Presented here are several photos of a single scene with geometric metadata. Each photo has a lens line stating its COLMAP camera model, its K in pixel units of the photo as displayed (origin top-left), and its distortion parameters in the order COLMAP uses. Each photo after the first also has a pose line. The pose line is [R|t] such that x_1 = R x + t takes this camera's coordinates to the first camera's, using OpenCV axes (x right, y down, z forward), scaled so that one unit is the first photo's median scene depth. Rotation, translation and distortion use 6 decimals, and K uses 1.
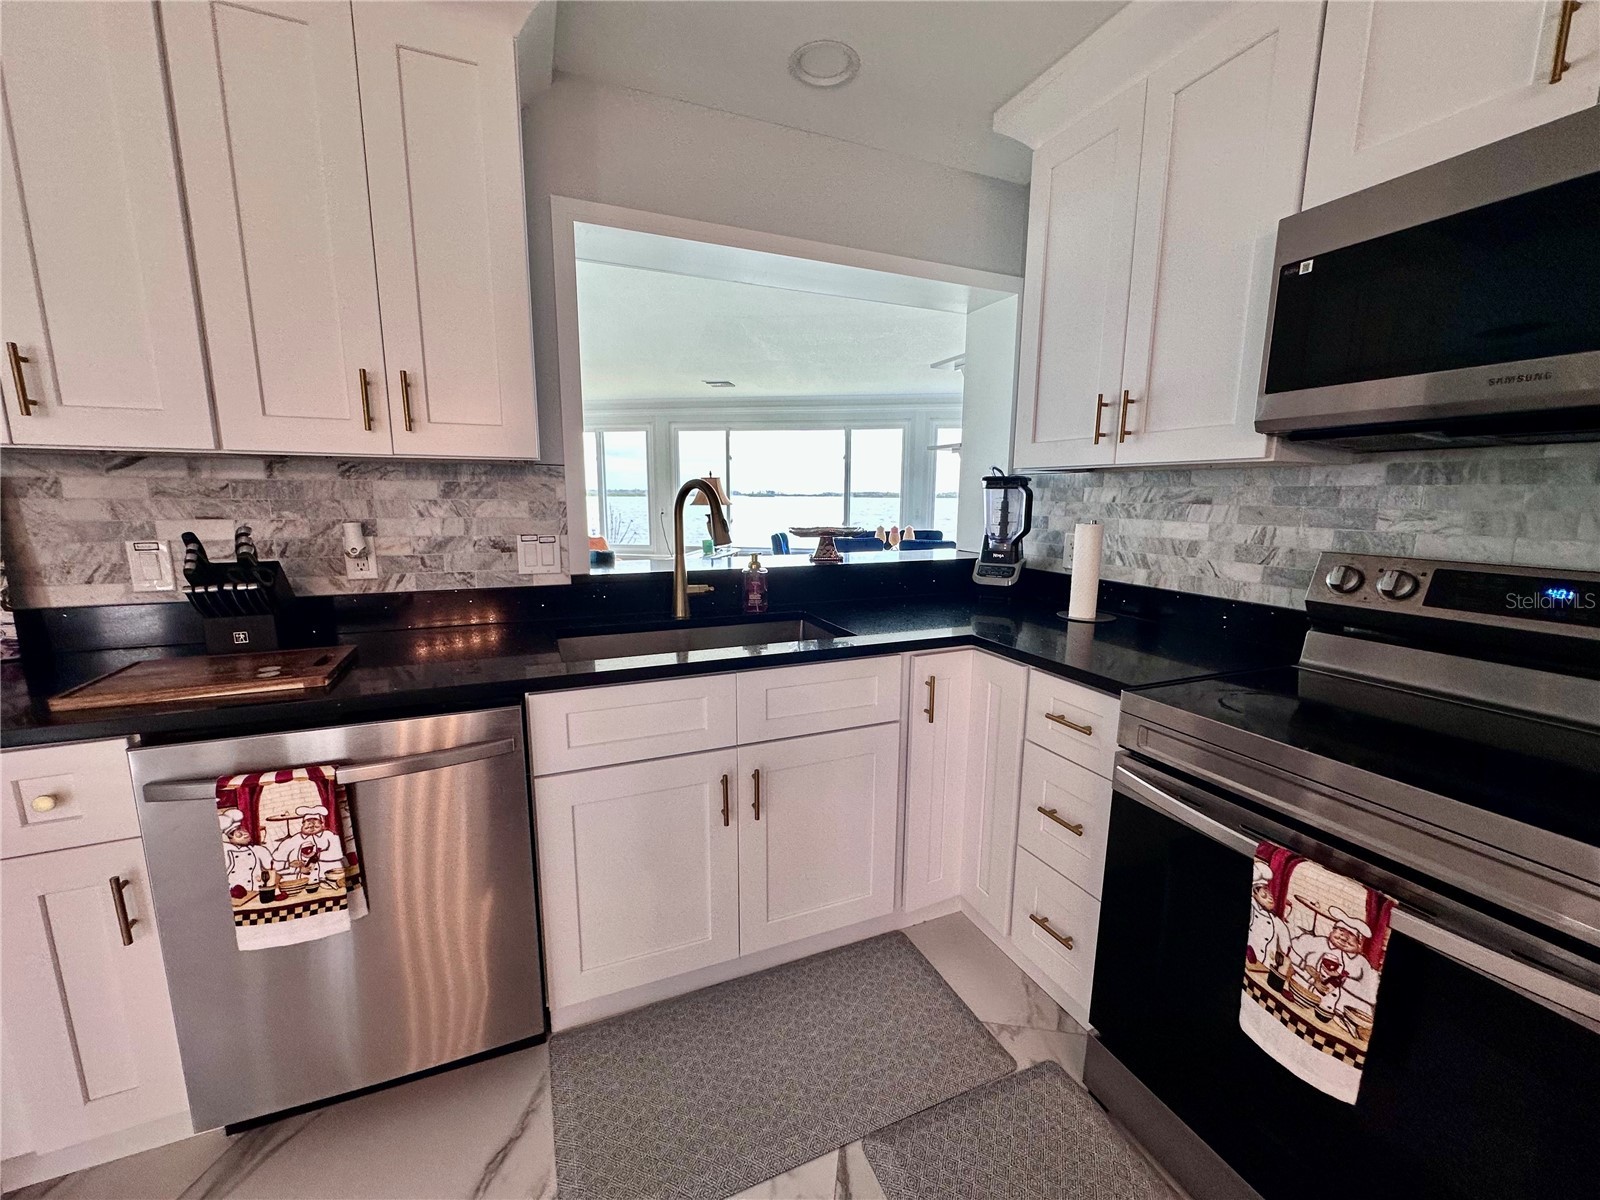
lens RADIAL K [[637.3, 0, 799.6], [0, 637.3, 602.9], [0, 0, 1]] dist [-0.005162, 0.001565]
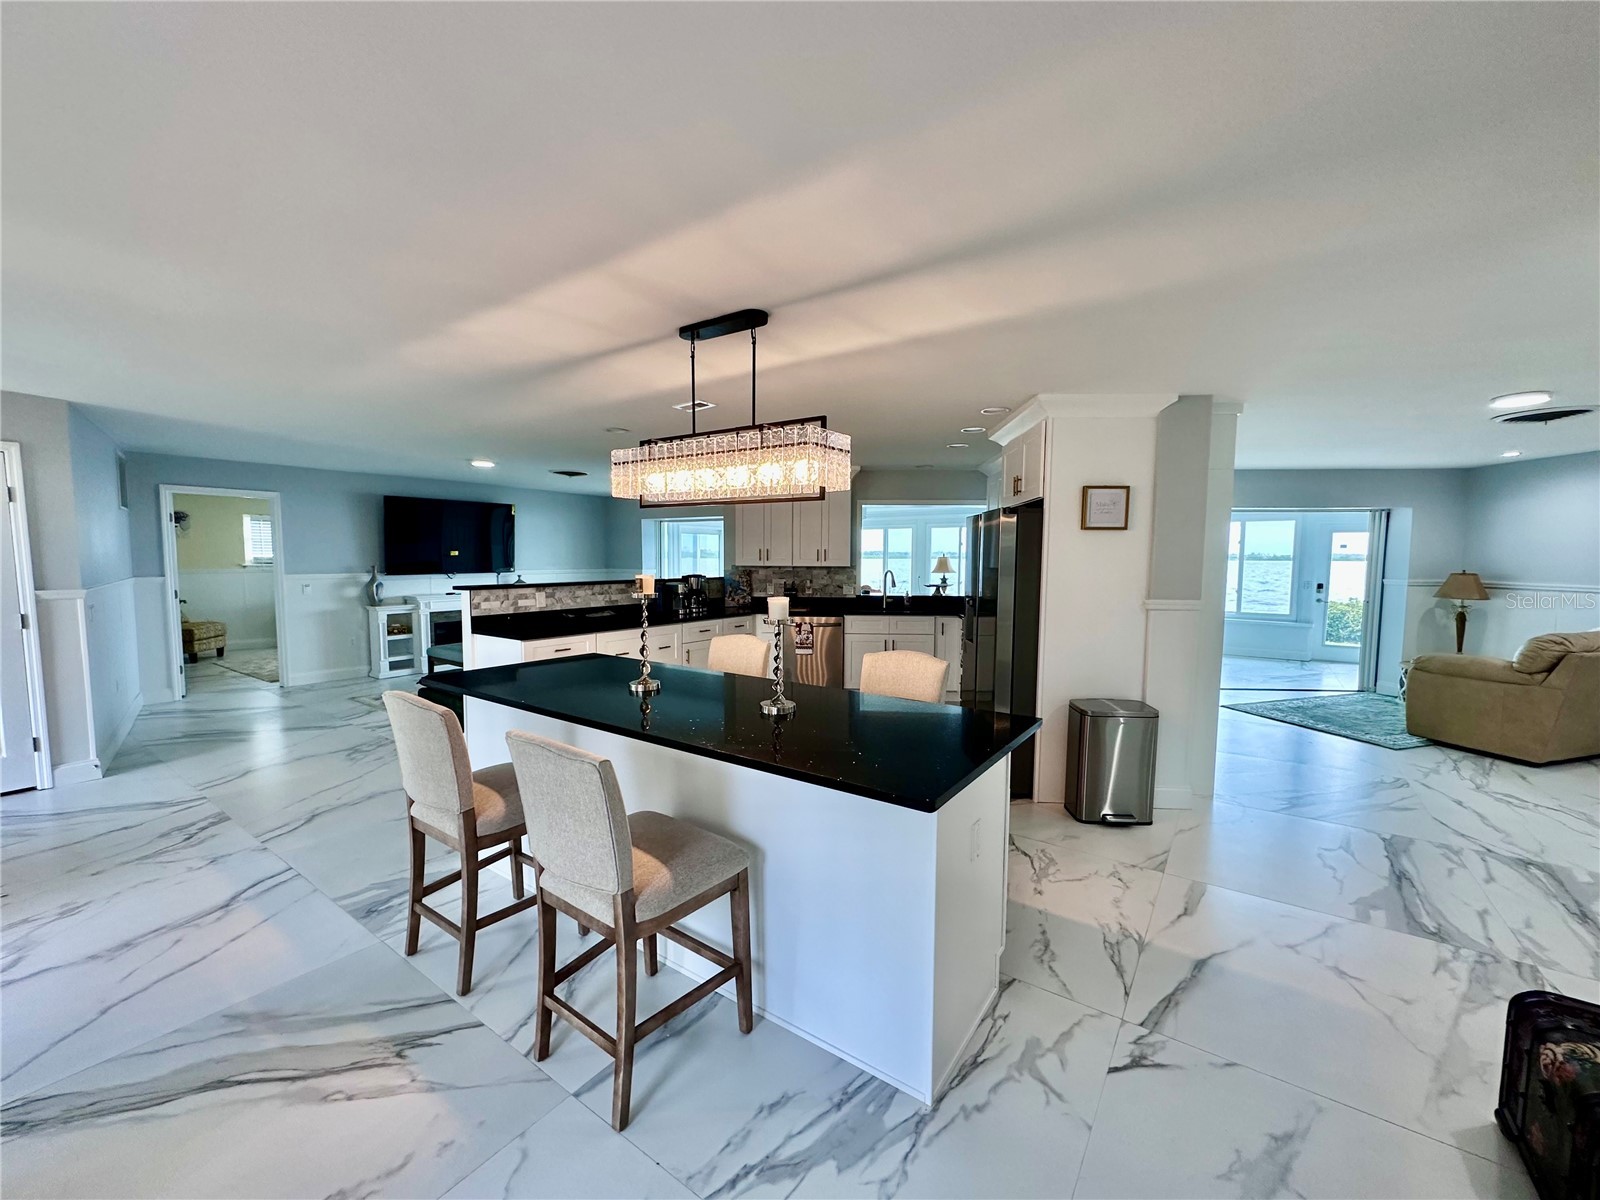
lens RADIAL K [[637.3, 0, 800.6], [0, 637.3, 602.7], [0, 0, 1]] dist [-0.005162, 0.001565]
pose [[0.896315, 0.031959, -0.442264, 1.257464], [-0.074248, 0.994135, -0.078636, 0.400160], [0.437157, 0.103320, 0.893431, -3.102122]]
